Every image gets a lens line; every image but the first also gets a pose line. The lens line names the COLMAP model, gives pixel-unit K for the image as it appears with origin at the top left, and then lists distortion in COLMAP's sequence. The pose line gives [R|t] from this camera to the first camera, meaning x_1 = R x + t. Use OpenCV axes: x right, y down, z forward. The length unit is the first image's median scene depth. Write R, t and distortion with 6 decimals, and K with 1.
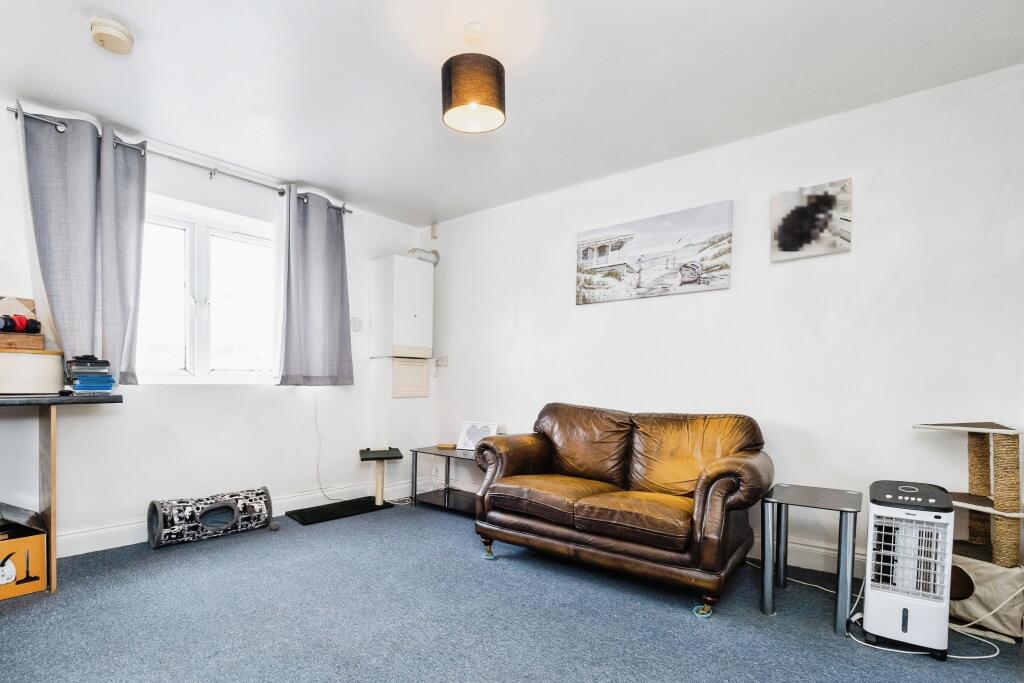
lens RADIAL K [[475.4, 0, 511.9], [0, 475.4, 397.2], [0, 0, 1]] dist [-0.012692, -0.003232]
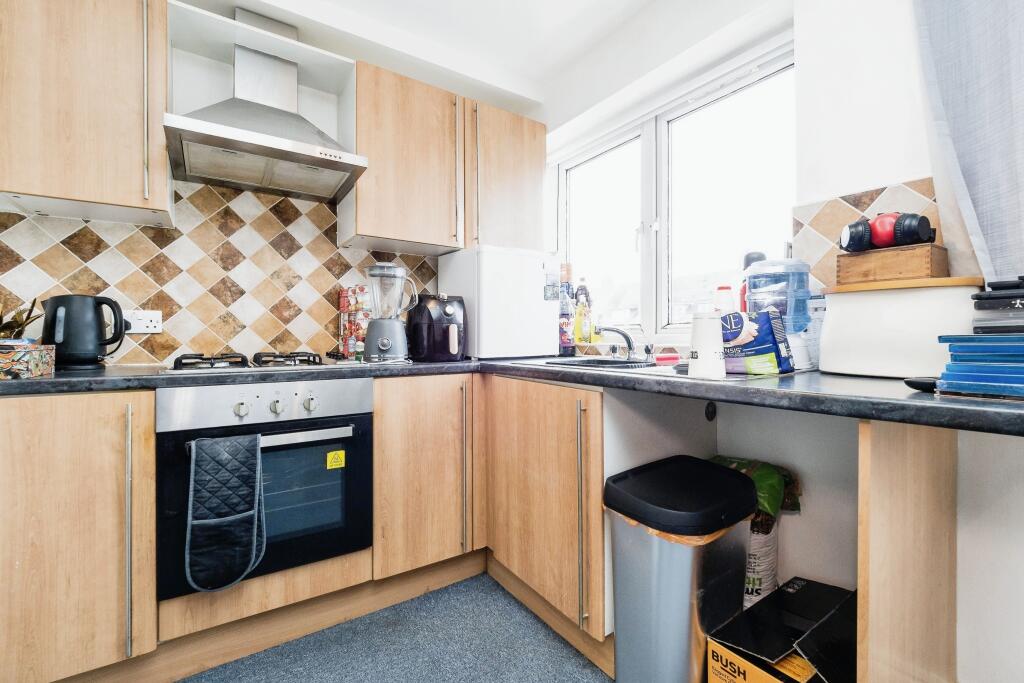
lens RADIAL K [[438.4, 0, 532.2], [0, 438.4, 334.0], [0, 0, 1]] dist [-0.007961, -0.000572]
pose [[-0.221791, -0.010314, -0.975040, -0.545764], [-0.025615, 0.999661, -0.004748, -0.039353], [0.974758, 0.023923, -0.221980, 0.753835]]
